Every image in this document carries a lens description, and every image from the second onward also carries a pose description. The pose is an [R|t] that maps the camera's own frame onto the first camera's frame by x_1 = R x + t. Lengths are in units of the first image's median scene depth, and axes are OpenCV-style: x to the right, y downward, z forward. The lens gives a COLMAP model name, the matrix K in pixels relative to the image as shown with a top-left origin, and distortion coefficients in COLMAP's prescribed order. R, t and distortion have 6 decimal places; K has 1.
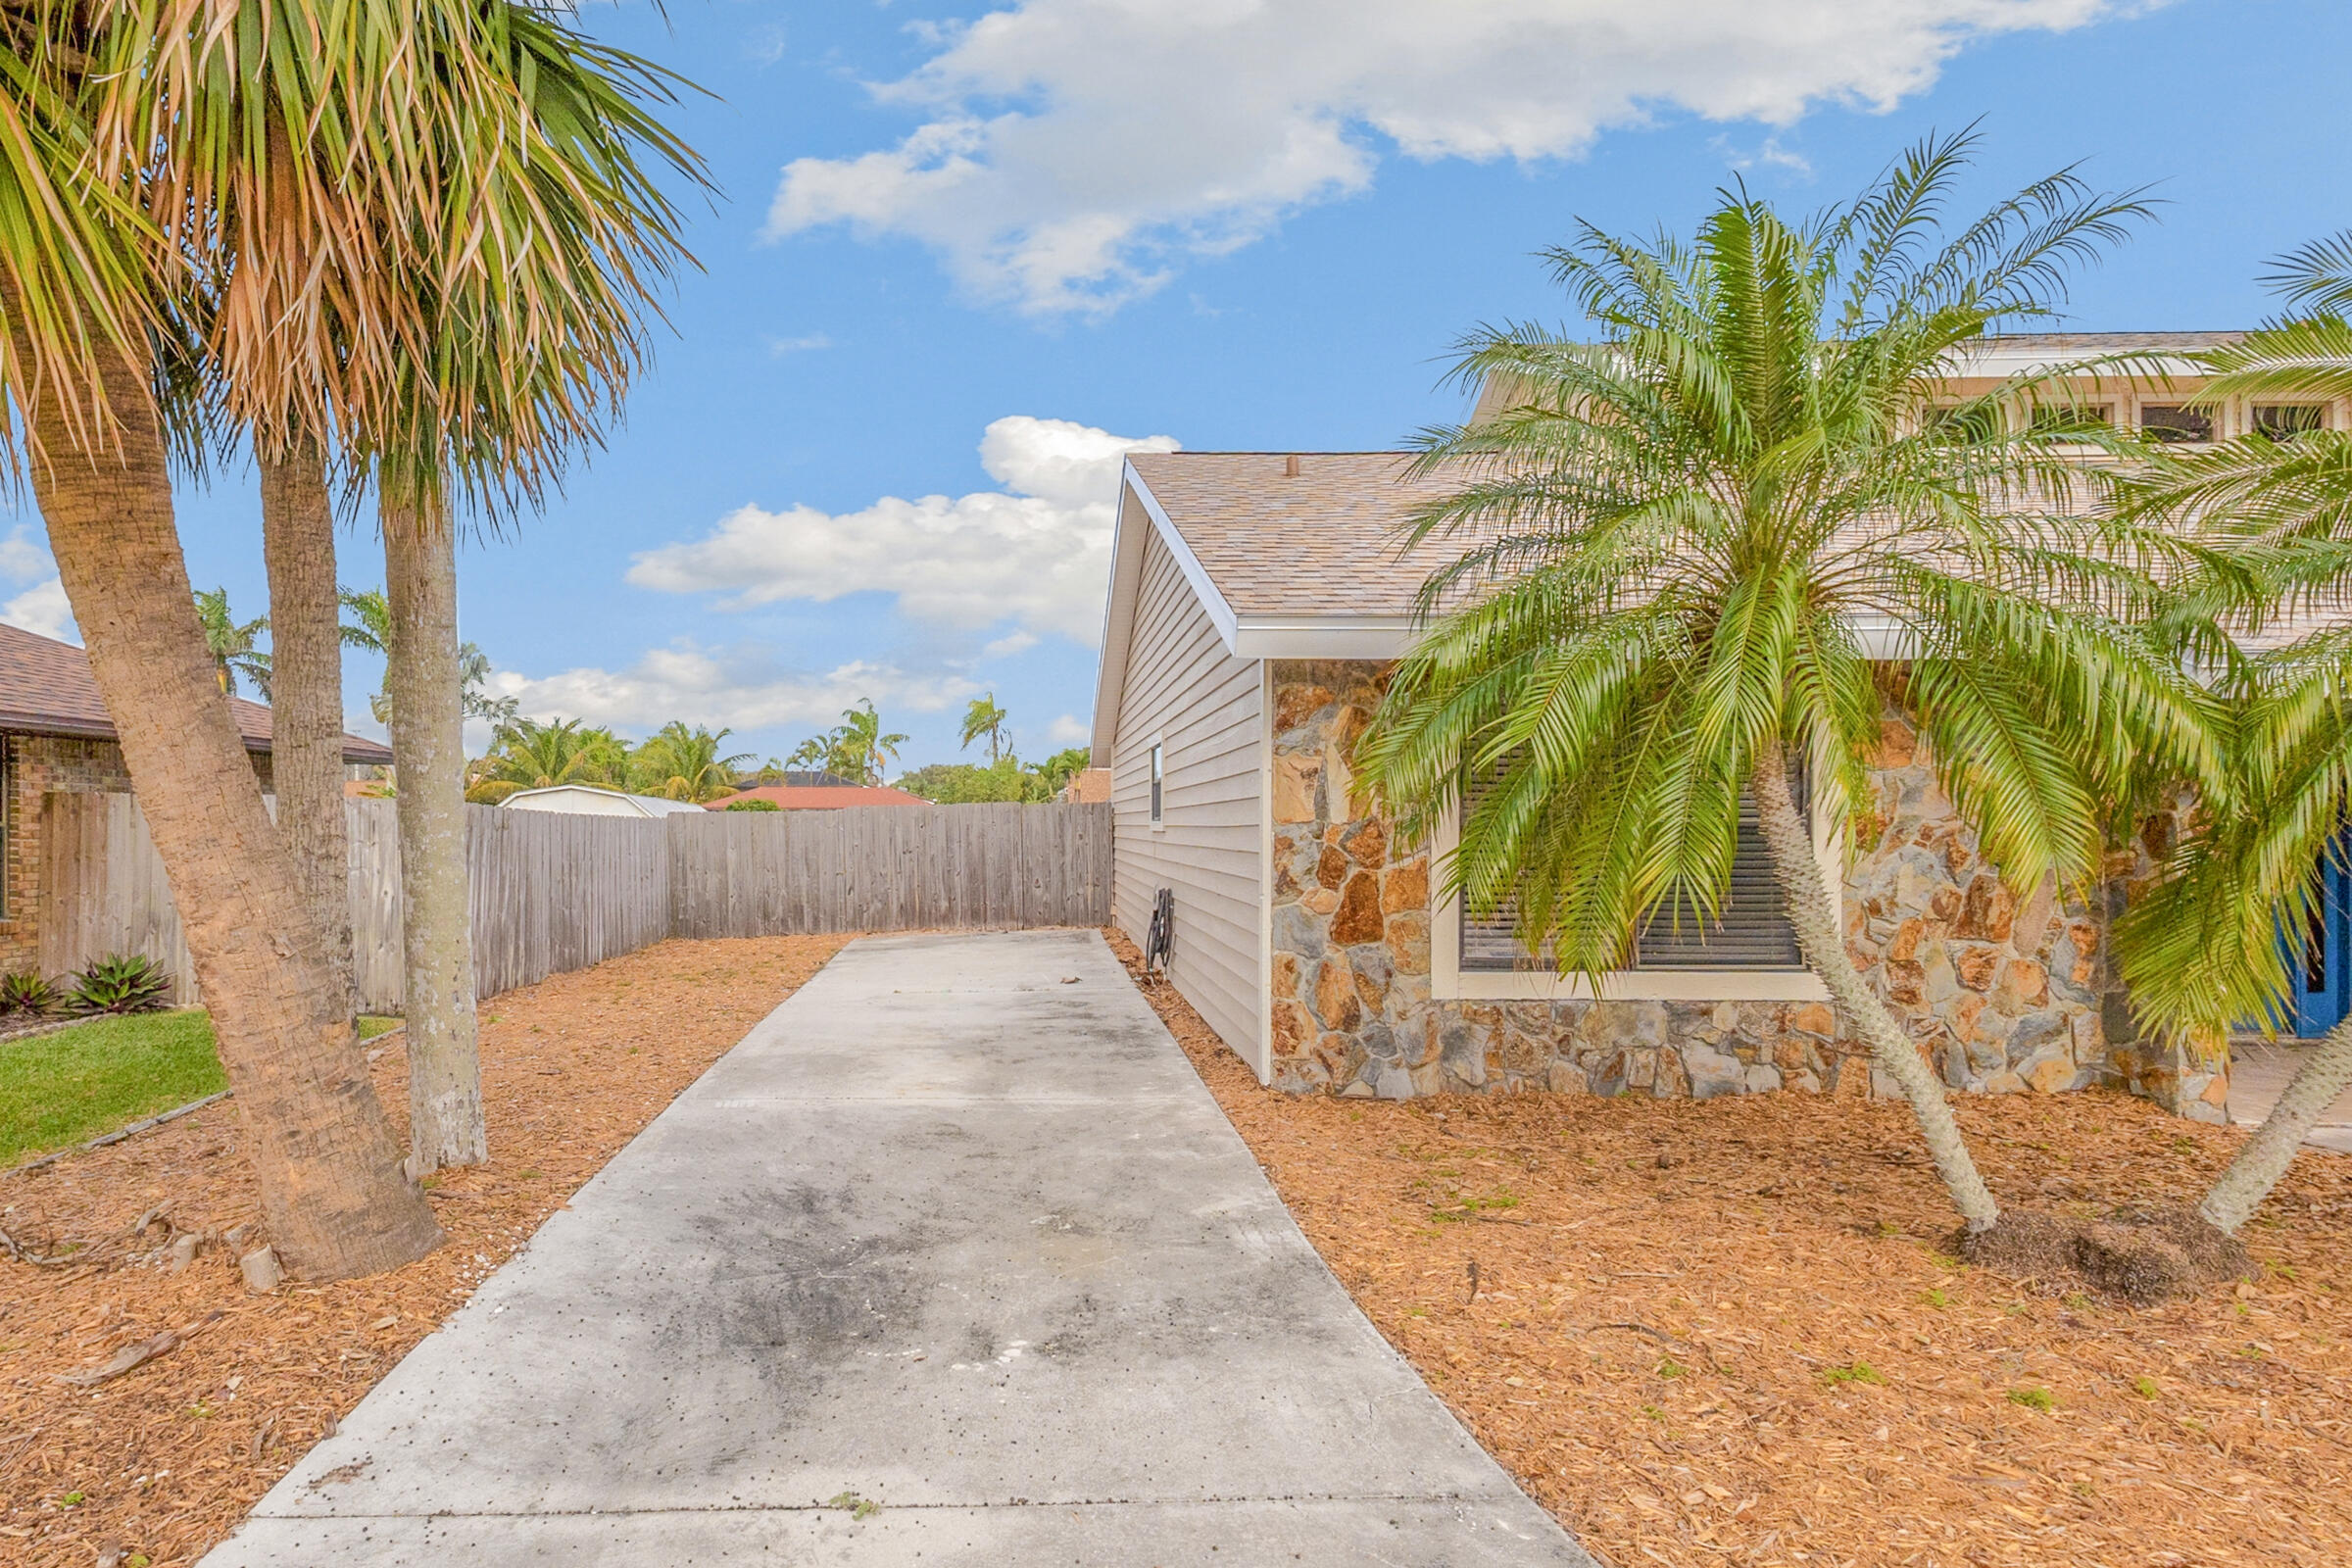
lens RADIAL K [[1075.4, 0, 1068.4], [0, 1075.4, 830.5], [0, 0, 1]] dist [0.016557, -0.002571]
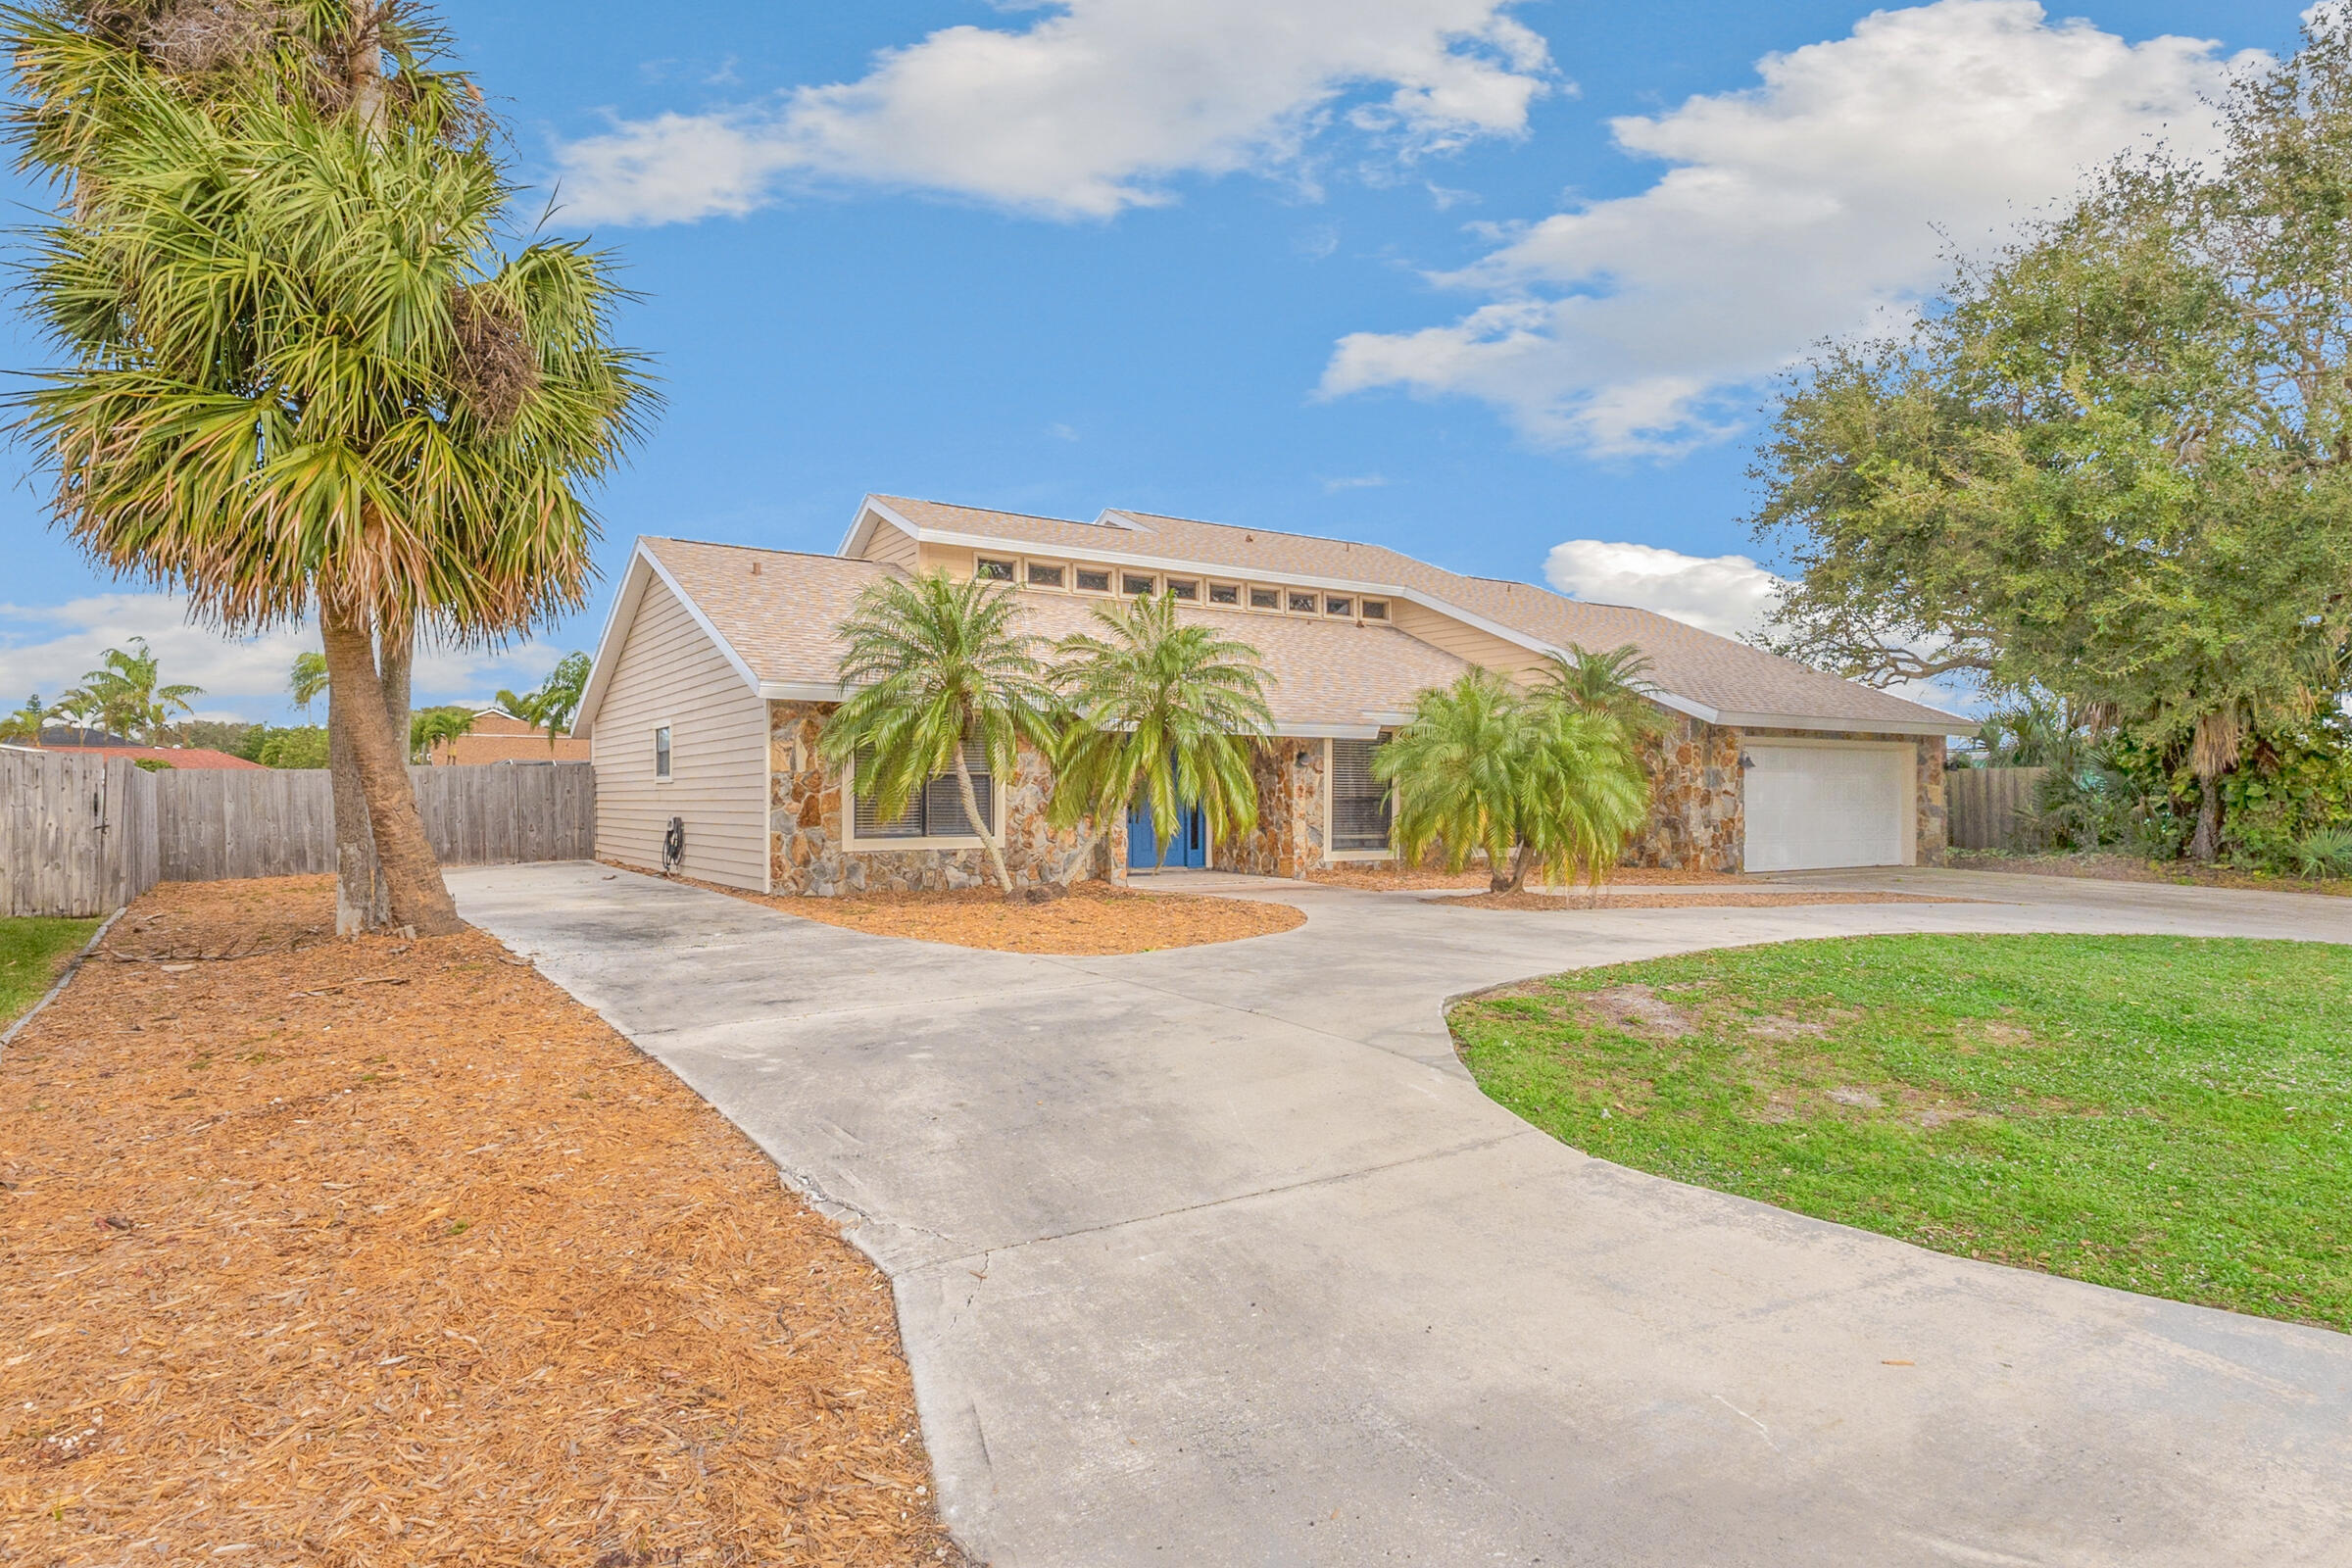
lens RADIAL K [[1293.0, 0, 1170.0], [0, 1293.0, 791.6], [0, 0, 1]] dist [0.018049, -0.000458]
pose [[0.827326, 0.002849, 0.561715, -0.609347], [0.006422, 0.999874, -0.014529, 0.075766], [-0.561686, 0.015627, 0.827203, -1.605856]]
